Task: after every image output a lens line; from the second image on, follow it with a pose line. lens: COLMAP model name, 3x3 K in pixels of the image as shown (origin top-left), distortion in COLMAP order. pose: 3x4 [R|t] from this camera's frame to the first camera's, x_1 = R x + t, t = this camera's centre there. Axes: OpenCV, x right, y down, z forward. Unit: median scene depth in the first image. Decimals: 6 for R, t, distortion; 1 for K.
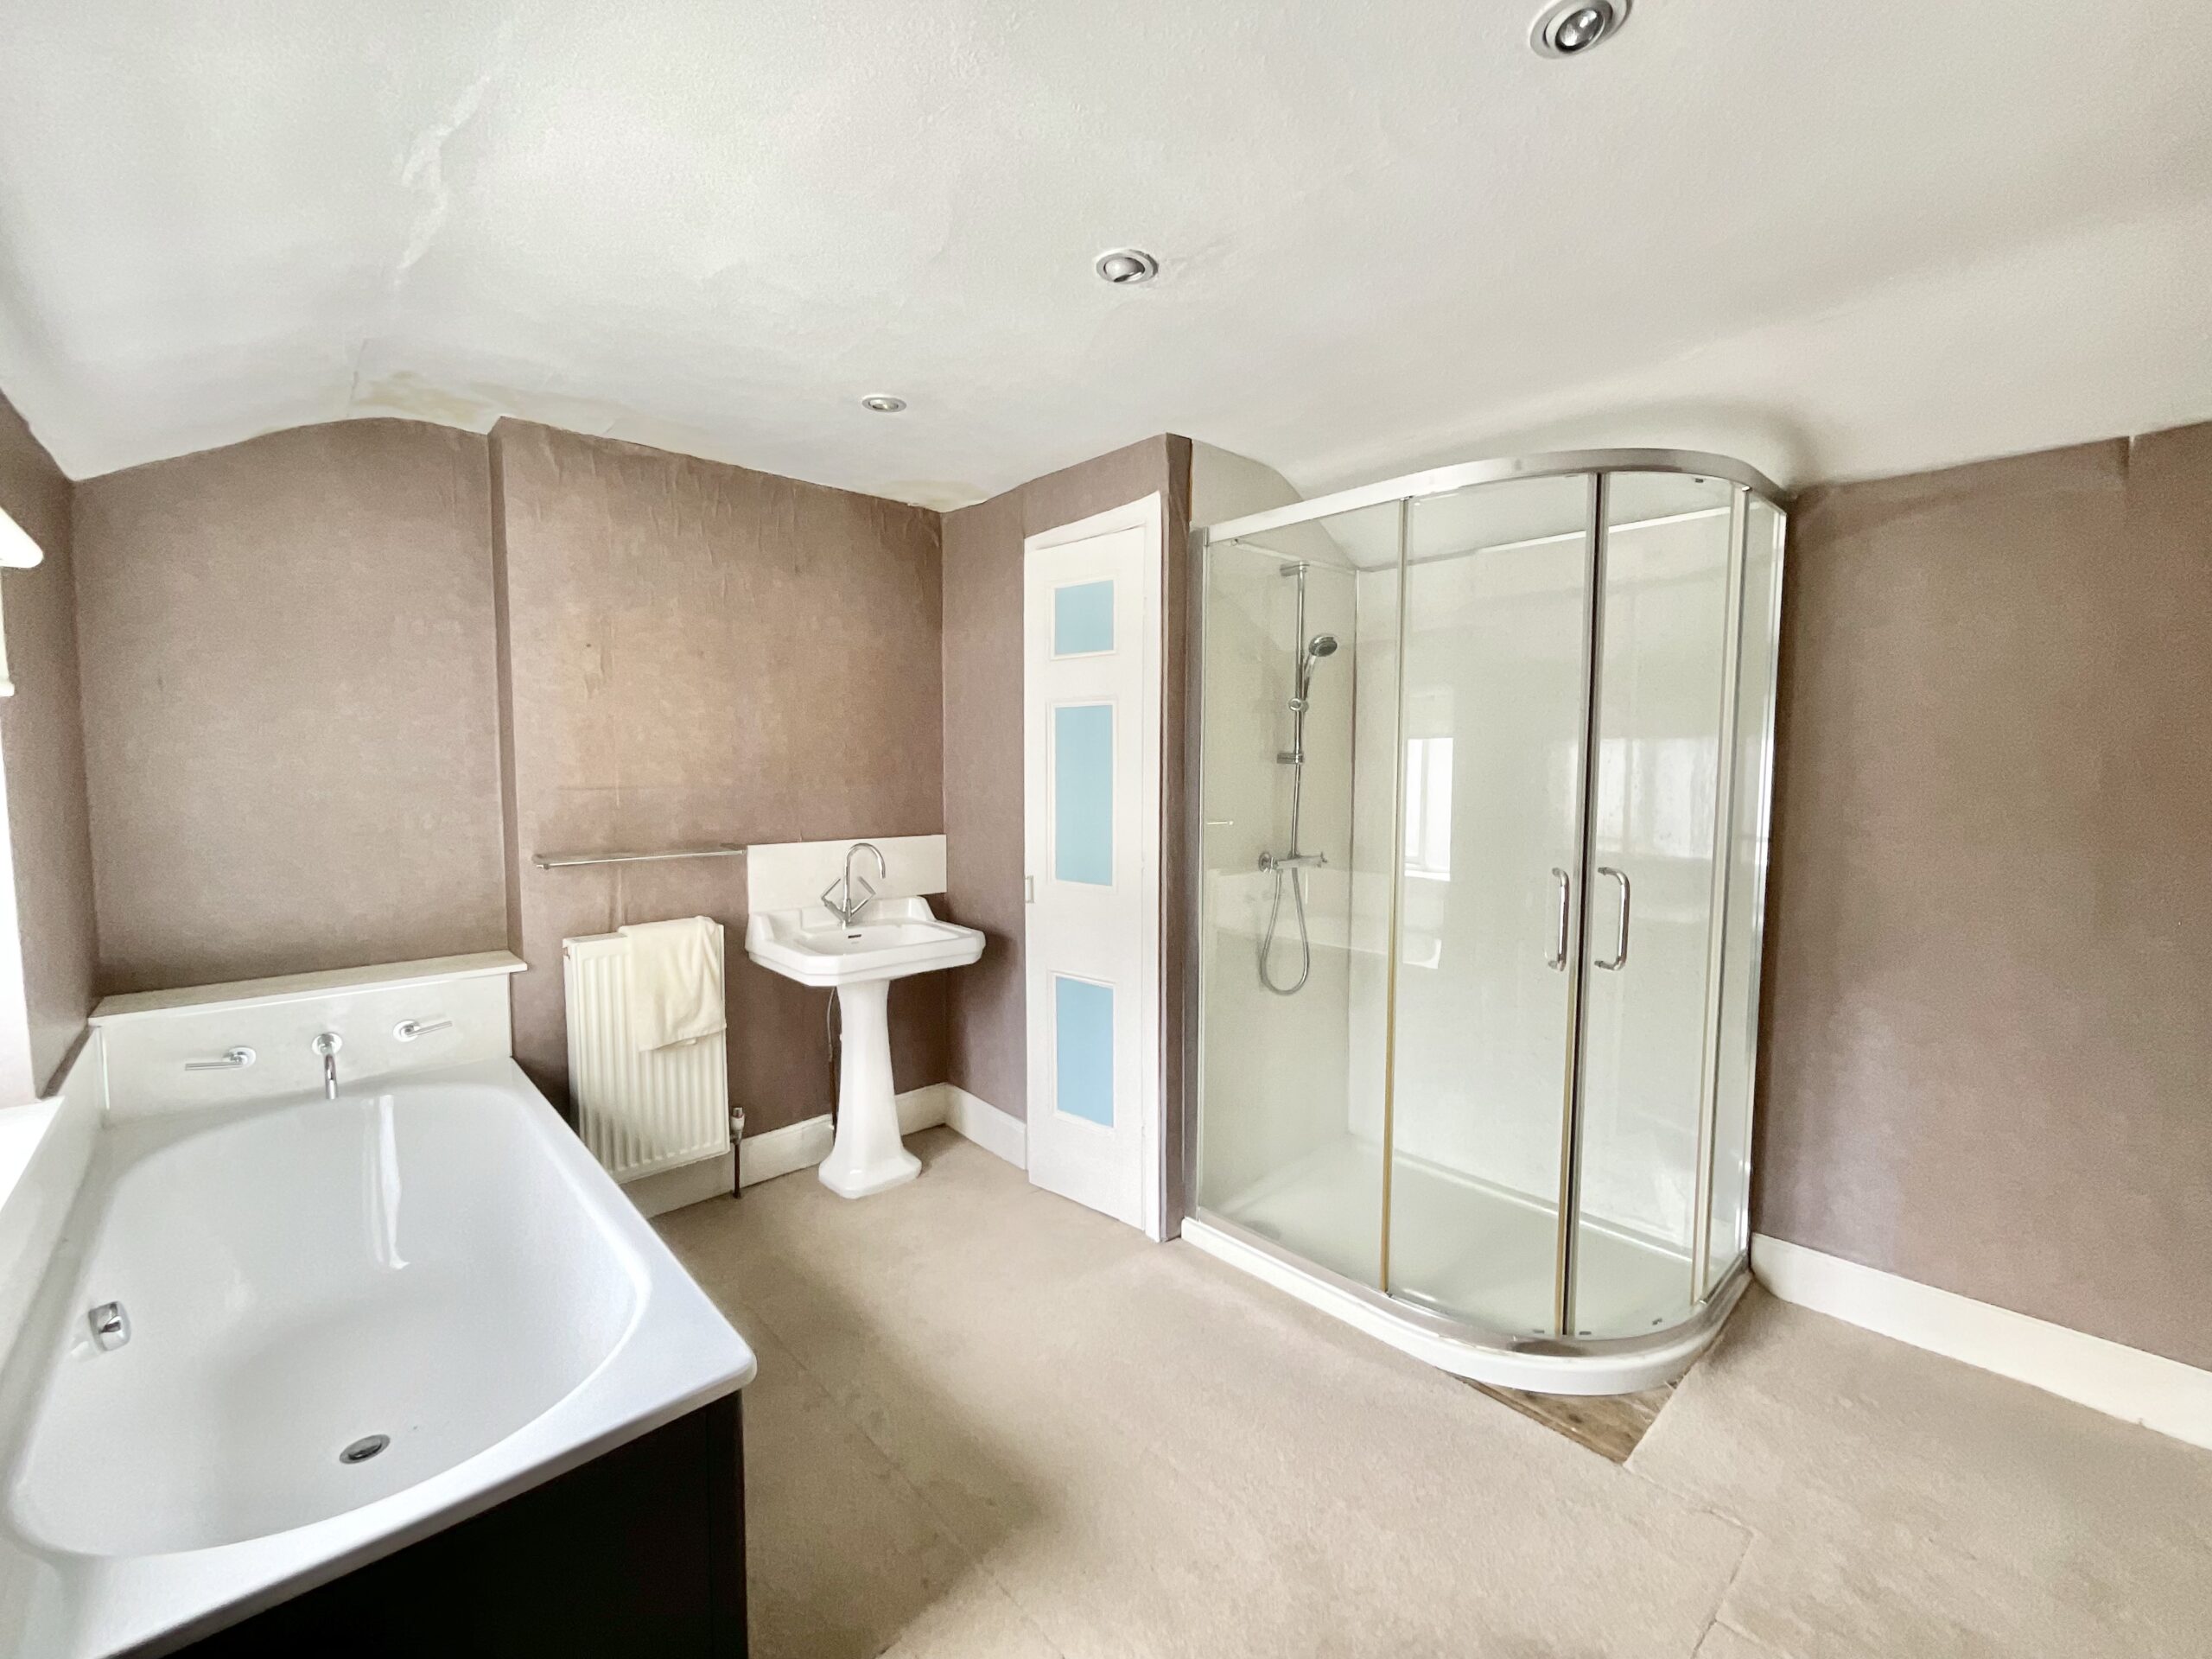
lens RADIAL K [[903.6, 0, 1101.7], [0, 903.6, 826.5], [0, 0, 1]] dist [0.000056, 0.000473]
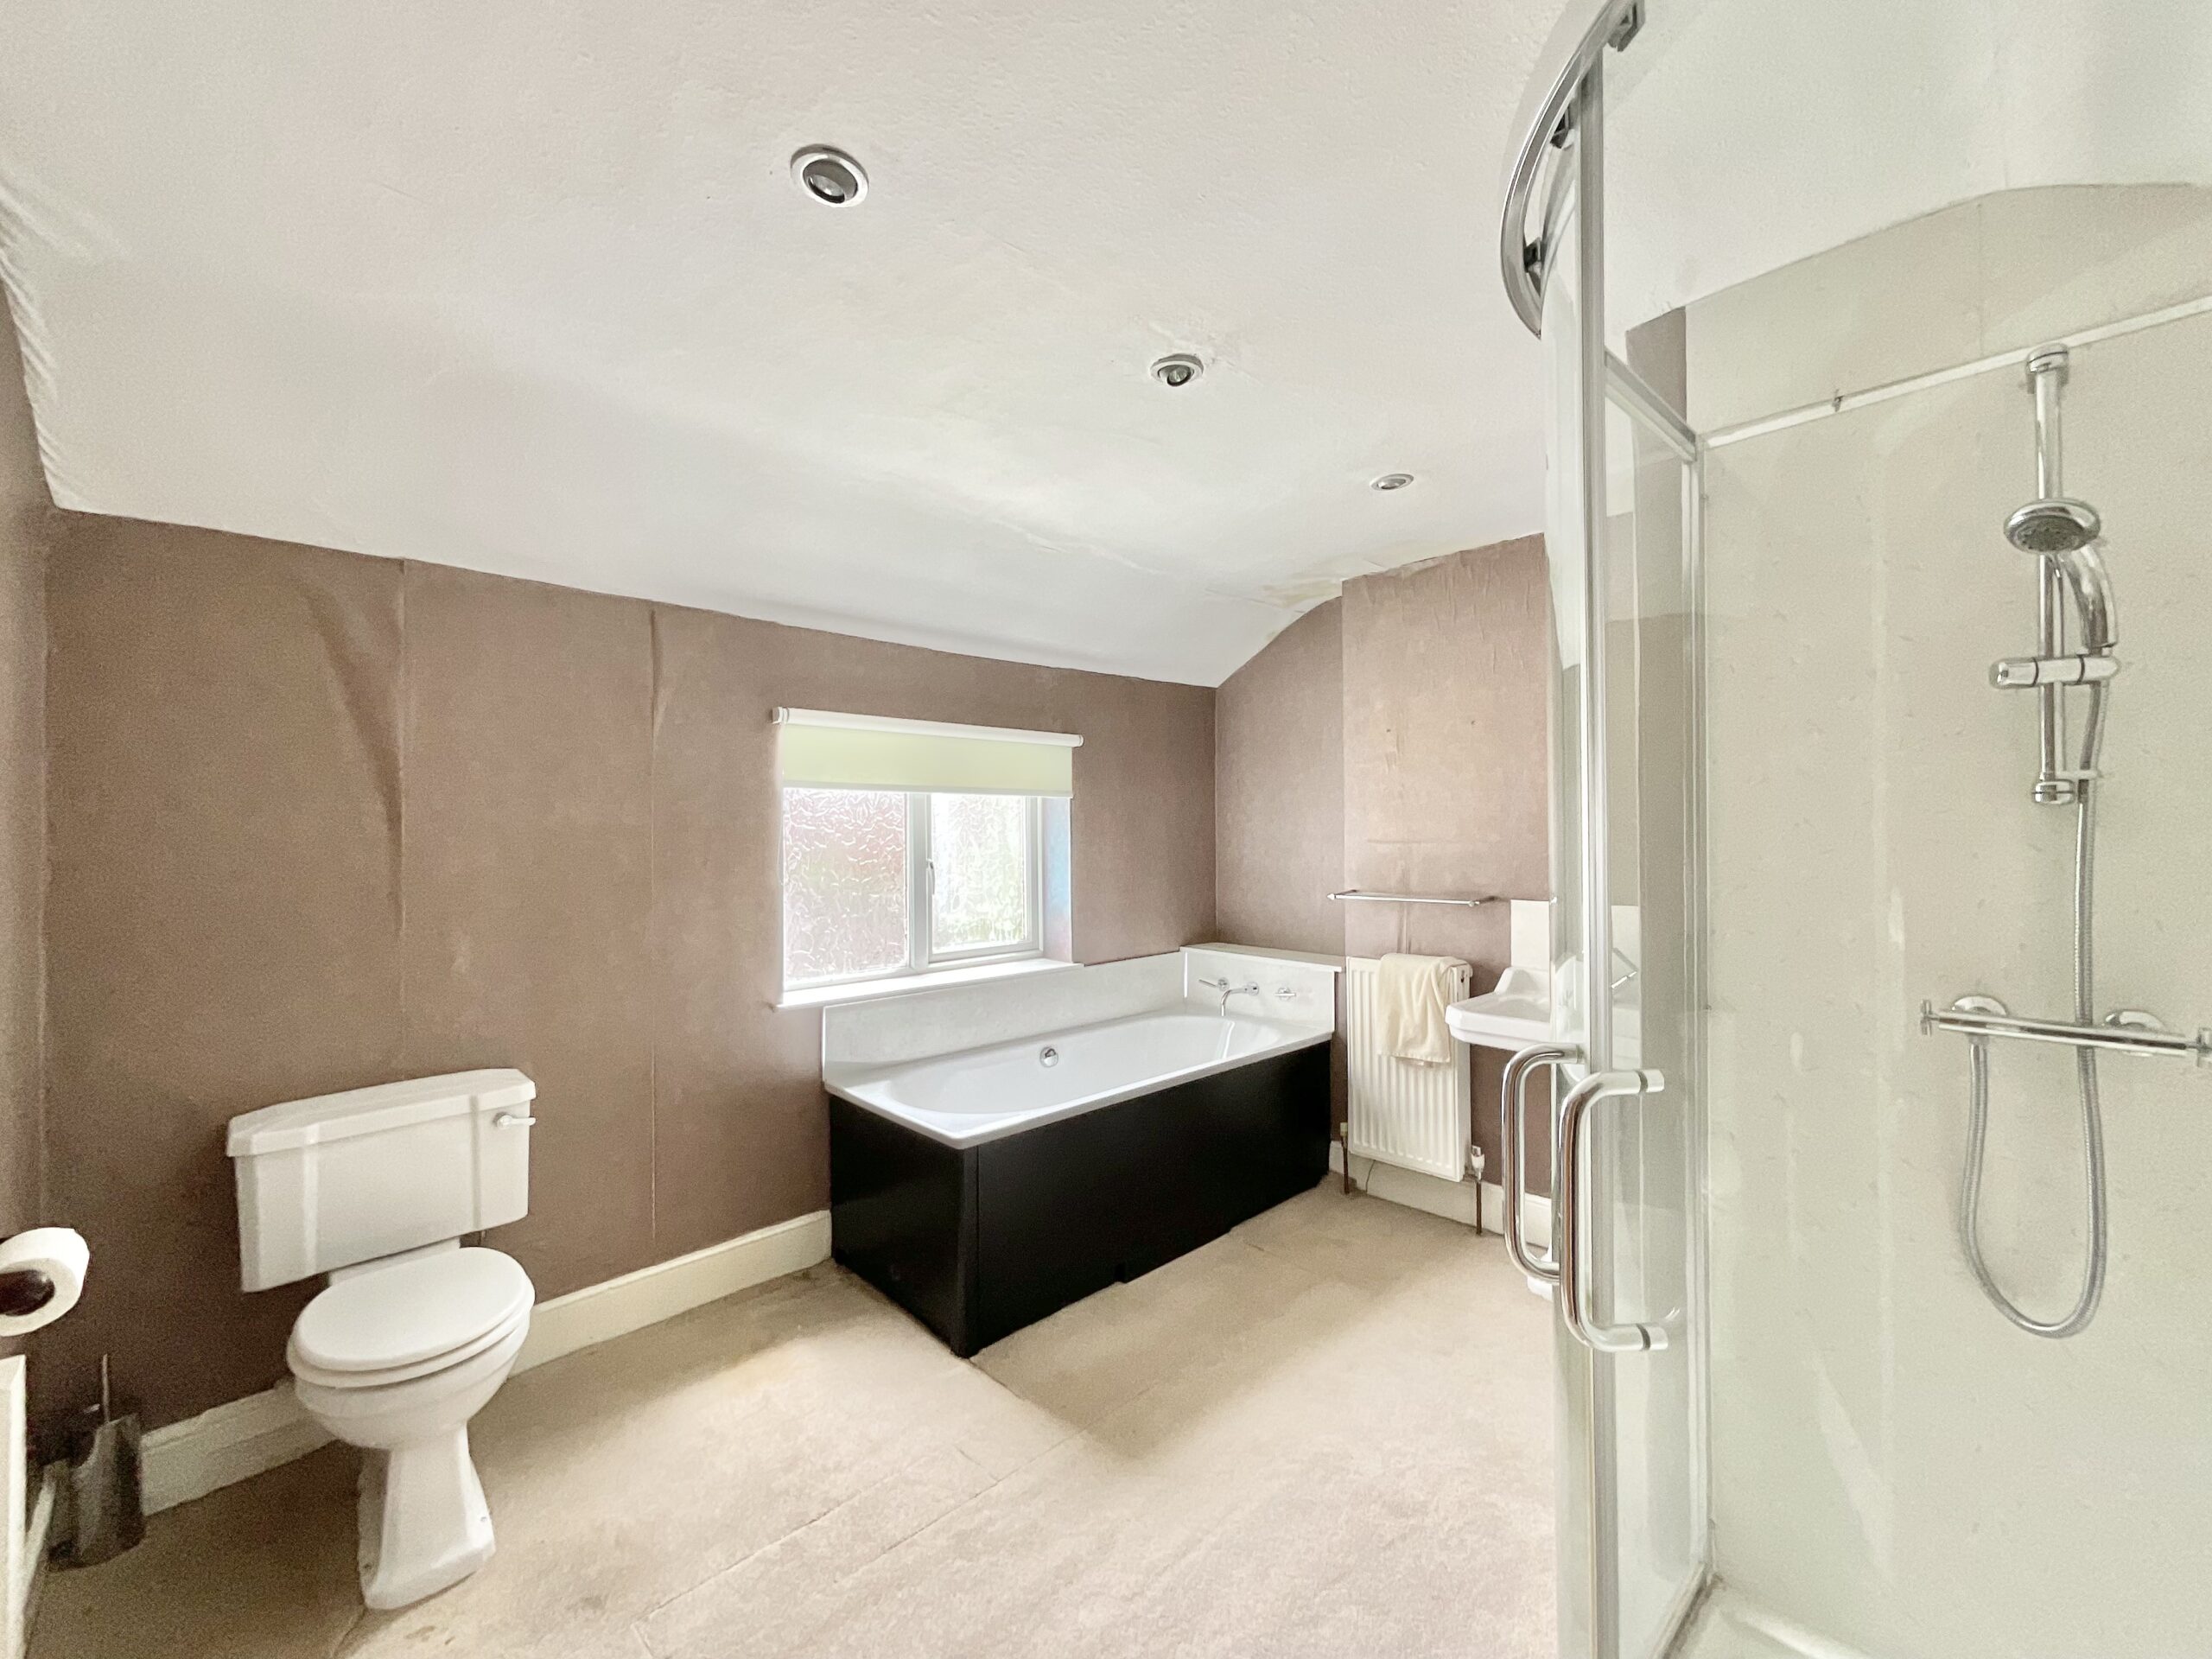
lens RADIAL K [[903.6, 0, 1101.0], [0, 903.6, 833.5], [0, 0, 1]] dist [0.000056, 0.000473]
pose [[0.011454, -0.000478, -0.999934, 0.696740], [-0.063752, 0.997965, -0.001207, -0.025845], [0.997900, 0.063761, 0.011400, 0.570148]]
